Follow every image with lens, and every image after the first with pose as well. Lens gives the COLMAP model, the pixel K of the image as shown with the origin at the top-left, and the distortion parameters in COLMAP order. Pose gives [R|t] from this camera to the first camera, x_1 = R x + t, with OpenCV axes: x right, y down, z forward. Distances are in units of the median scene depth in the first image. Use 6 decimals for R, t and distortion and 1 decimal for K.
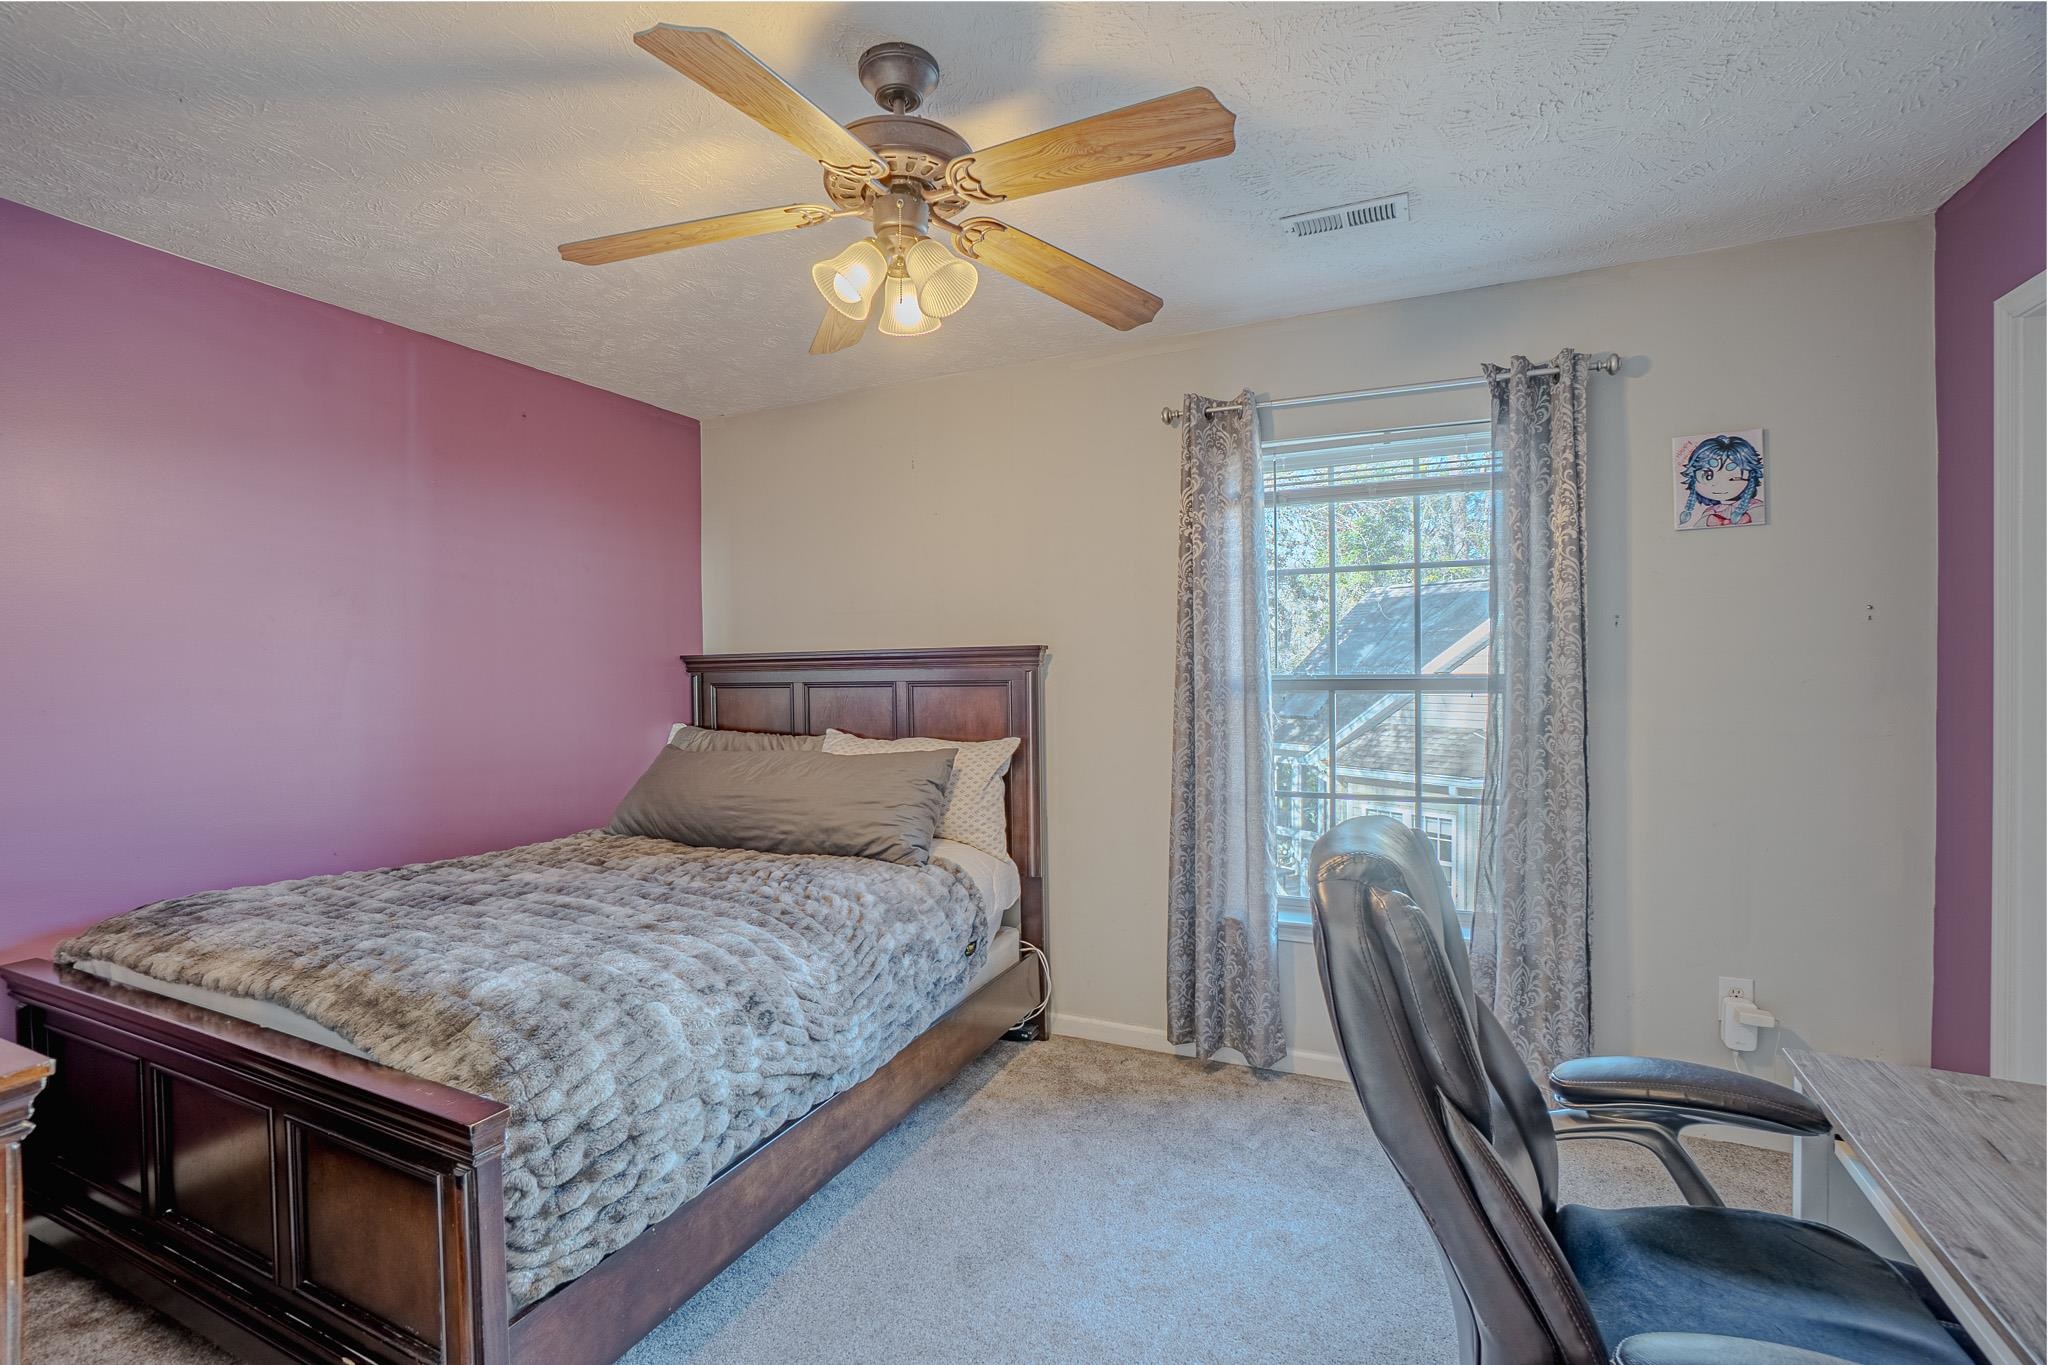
lens RADIAL K [[903.9, 0, 1020.0], [0, 903.9, 683.1], [0, 0, 1]] dist [-0.056902, 0.016597]
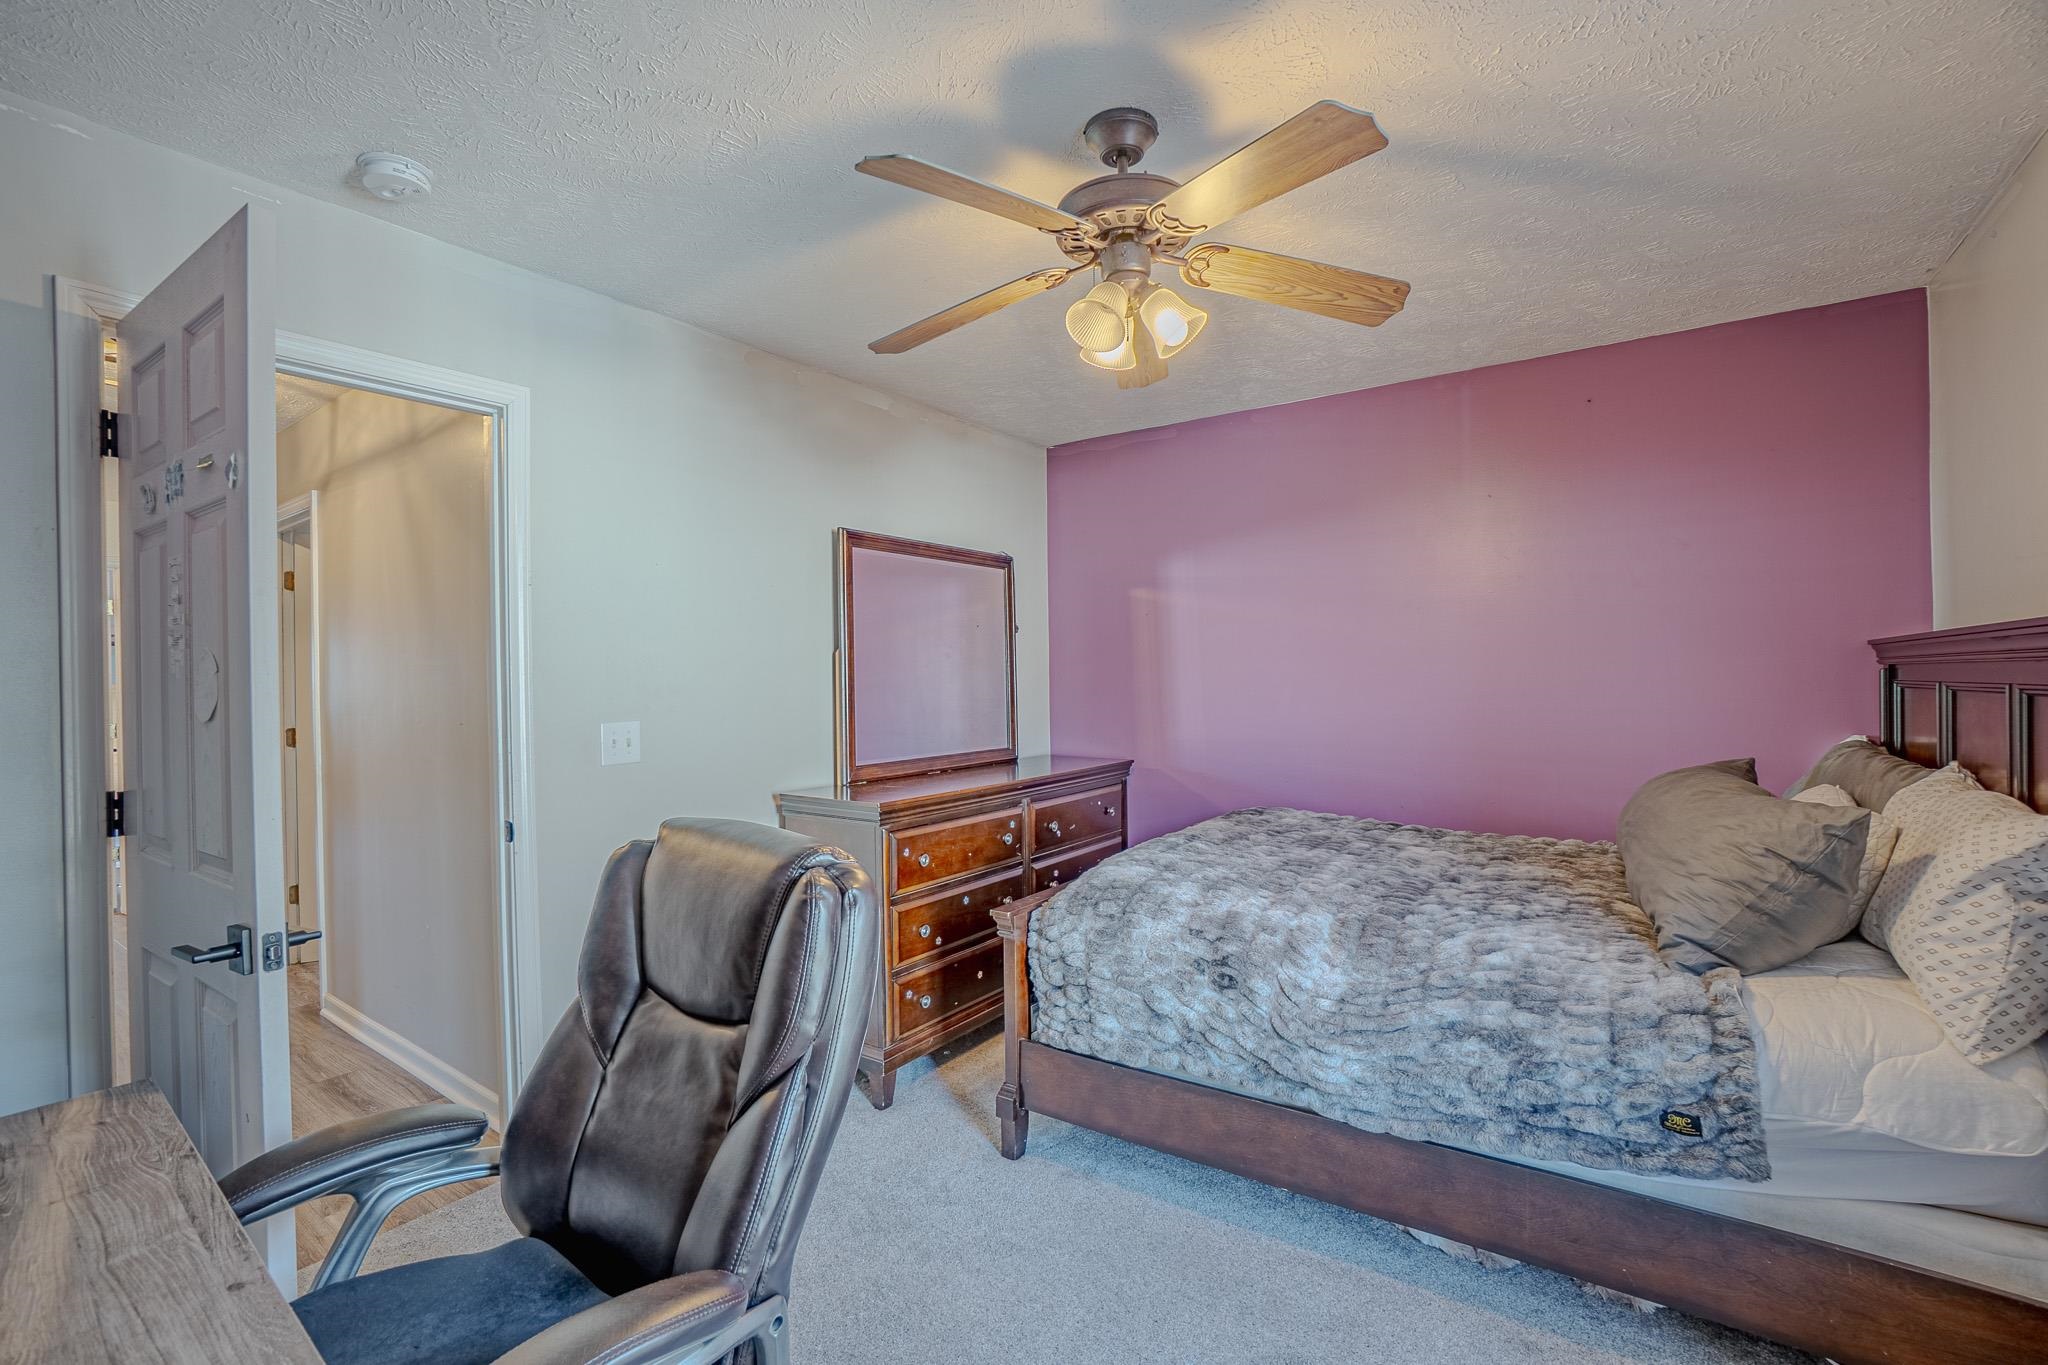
lens RADIAL K [[903.9, 0, 1019.0], [0, 903.9, 674.3], [0, 0, 1]] dist [-0.056902, 0.016597]
pose [[-0.197260, 0.006959, -0.980326, 0.866518], [0.003608, 0.999973, 0.006372, -0.018428], [0.980345, -0.002280, -0.197280, 0.965393]]
